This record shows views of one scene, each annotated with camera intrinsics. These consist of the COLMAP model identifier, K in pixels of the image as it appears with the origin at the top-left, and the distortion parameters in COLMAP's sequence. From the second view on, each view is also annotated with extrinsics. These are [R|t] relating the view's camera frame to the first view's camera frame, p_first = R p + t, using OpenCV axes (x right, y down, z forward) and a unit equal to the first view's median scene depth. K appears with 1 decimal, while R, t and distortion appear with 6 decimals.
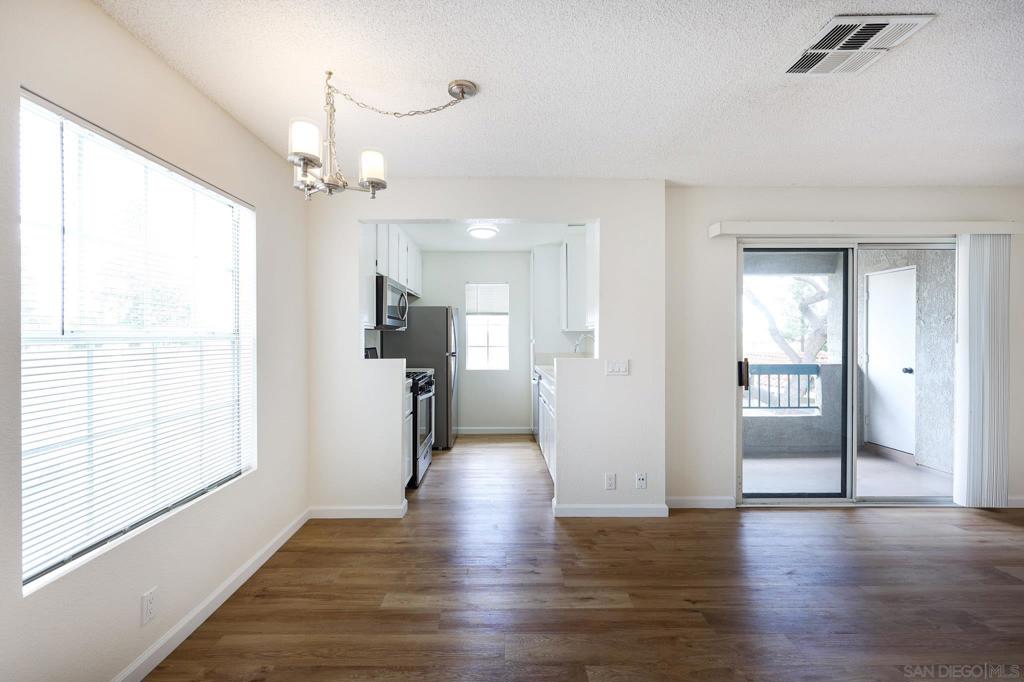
lens RADIAL K [[431.5, 0, 501.4], [0, 431.5, 339.1], [0, 0, 1]] dist [-0.000720, 0.000366]
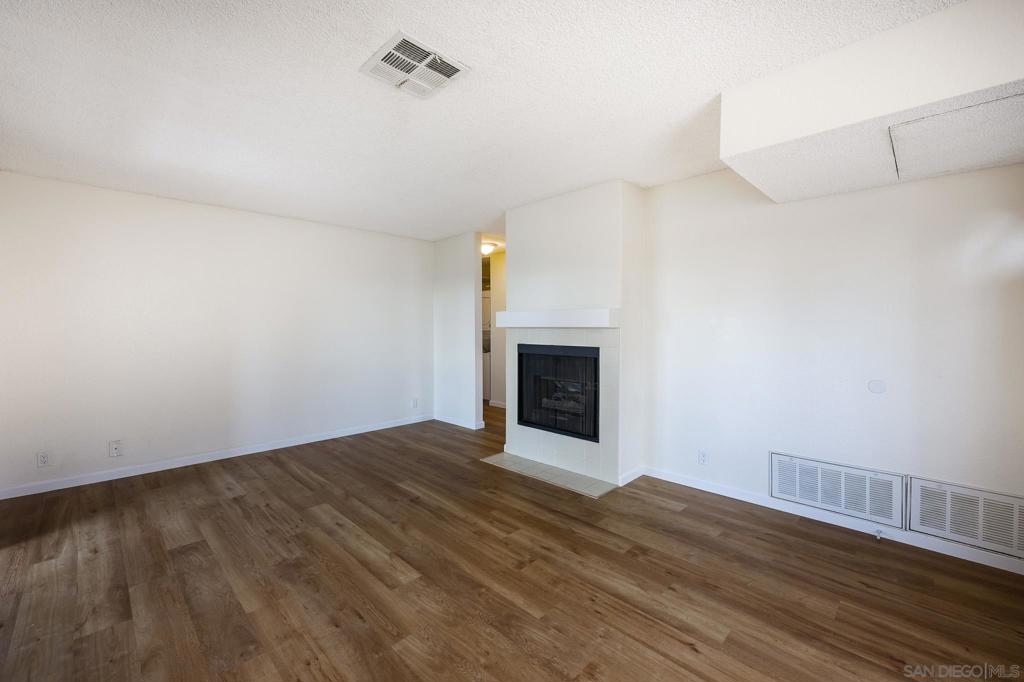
lens RADIAL K [[416.6, 0, 503.5], [0, 416.6, 334.2], [0, 0, 1]] dist [0.000307, -0.000447]
pose [[-0.700731, -0.014619, 0.713276, -0.080841], [0.003686, 0.999702, 0.024111, -0.000621], [-0.713416, 0.019525, -0.700468, 0.846755]]
